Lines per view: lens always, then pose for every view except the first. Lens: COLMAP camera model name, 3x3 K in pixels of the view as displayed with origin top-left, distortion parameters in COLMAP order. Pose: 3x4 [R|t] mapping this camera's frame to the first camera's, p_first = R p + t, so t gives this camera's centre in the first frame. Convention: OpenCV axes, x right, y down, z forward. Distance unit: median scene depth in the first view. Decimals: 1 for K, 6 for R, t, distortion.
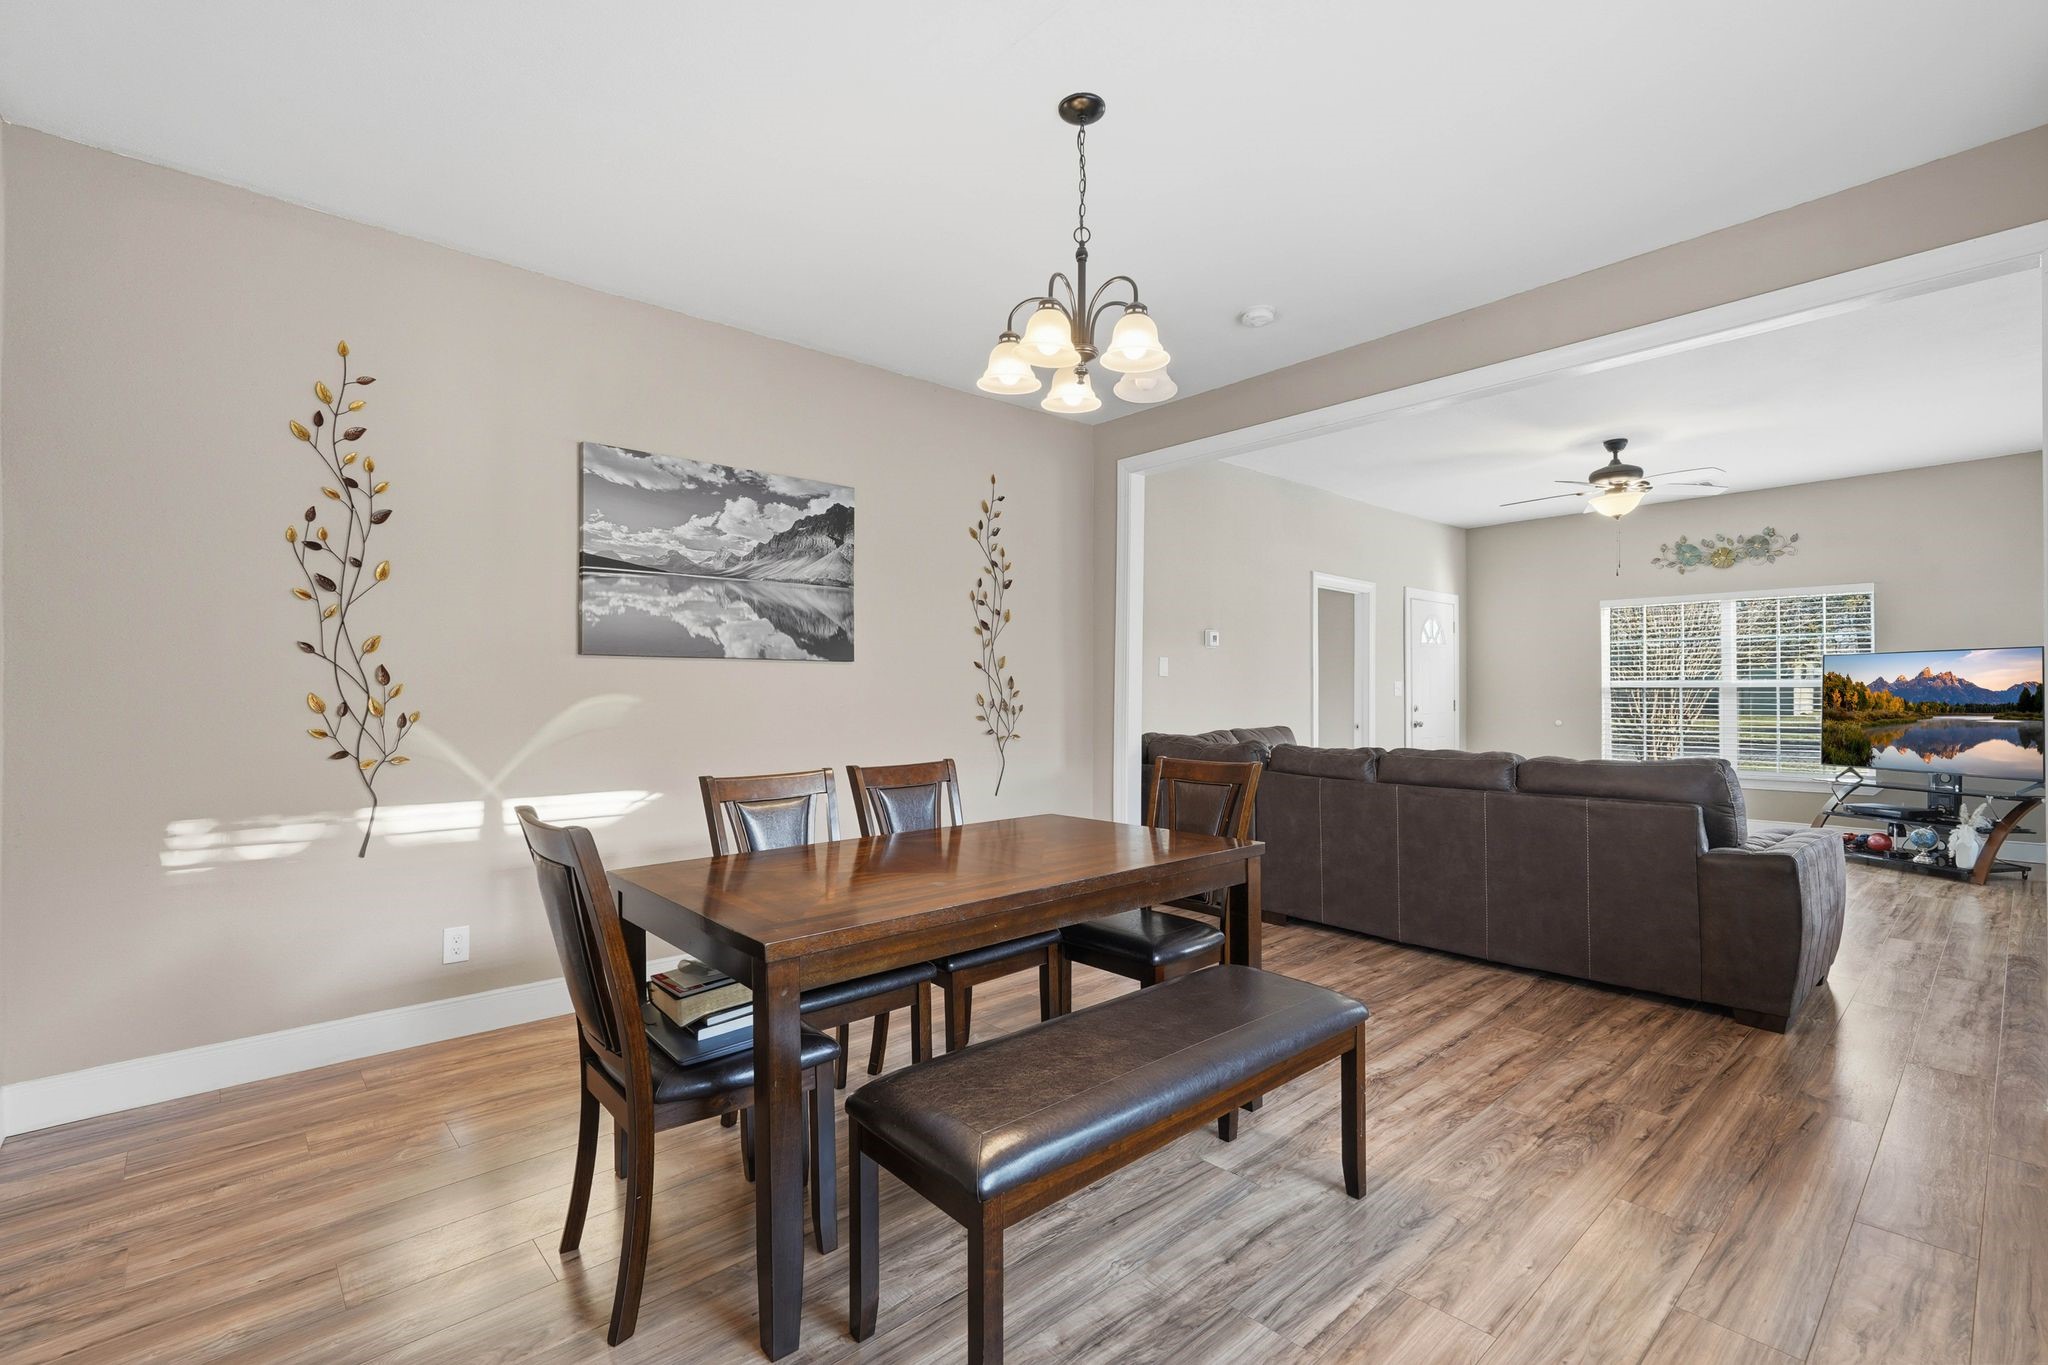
lens RADIAL K [[912.4, 0, 1012.9], [0, 912.4, 687.1], [0, 0, 1]] dist [-0.001038, 0.000126]
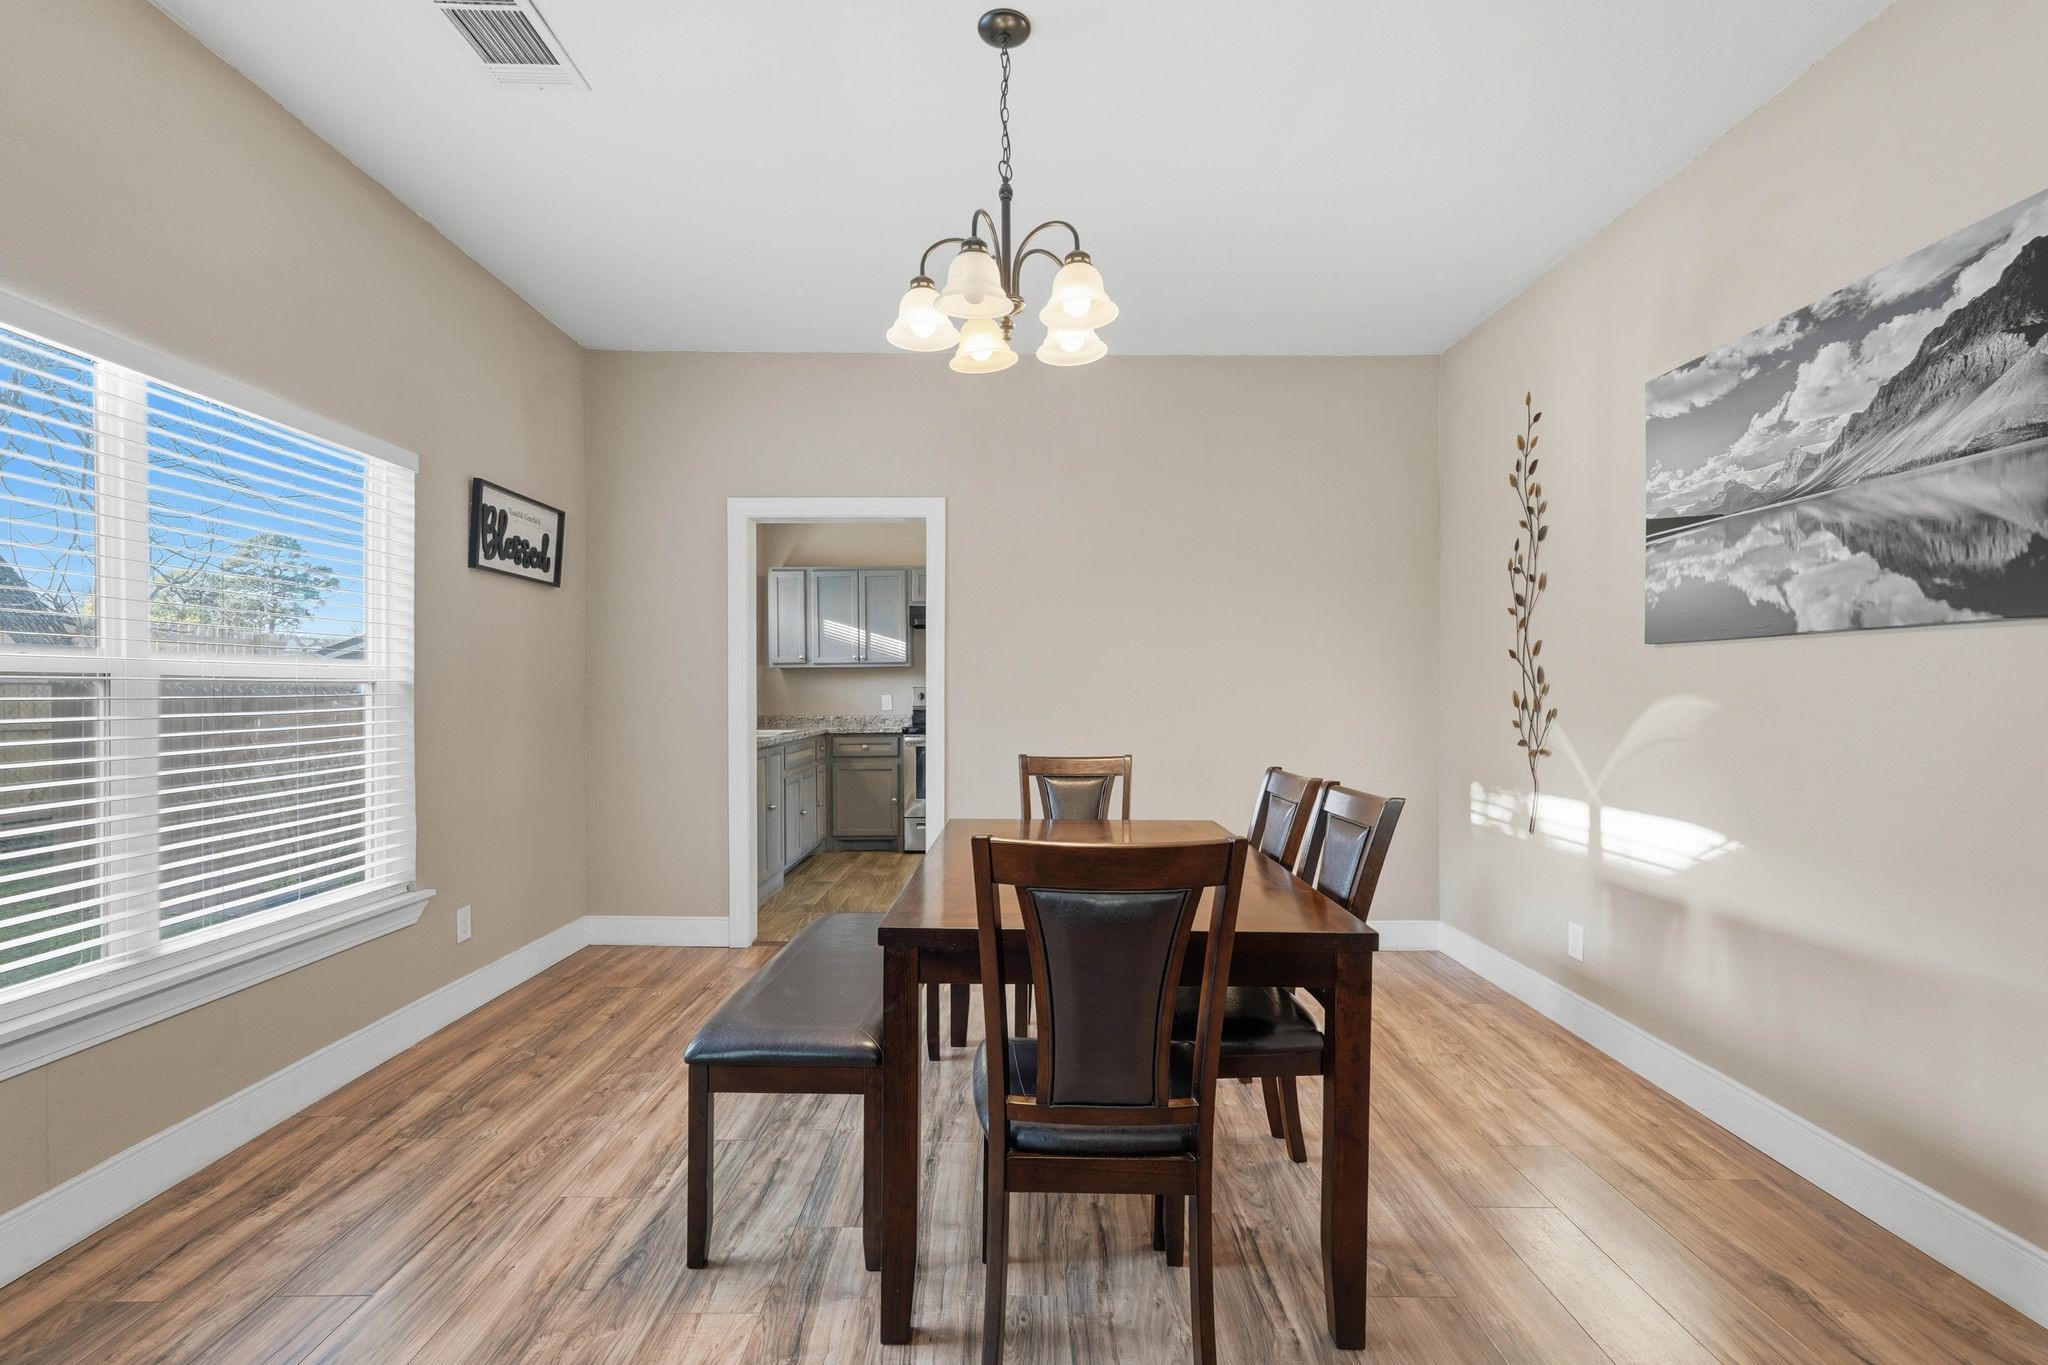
lens RADIAL K [[912.4, 0, 1012.9], [0, 912.4, 687.1], [0, 0, 1]] dist [-0.001038, 0.000126]
pose [[-0.657290, -0.004149, -0.753626, 0.470152], [-0.000454, 0.999987, -0.005109, 0.006358], [0.753637, -0.003016, -0.657283, 1.011569]]
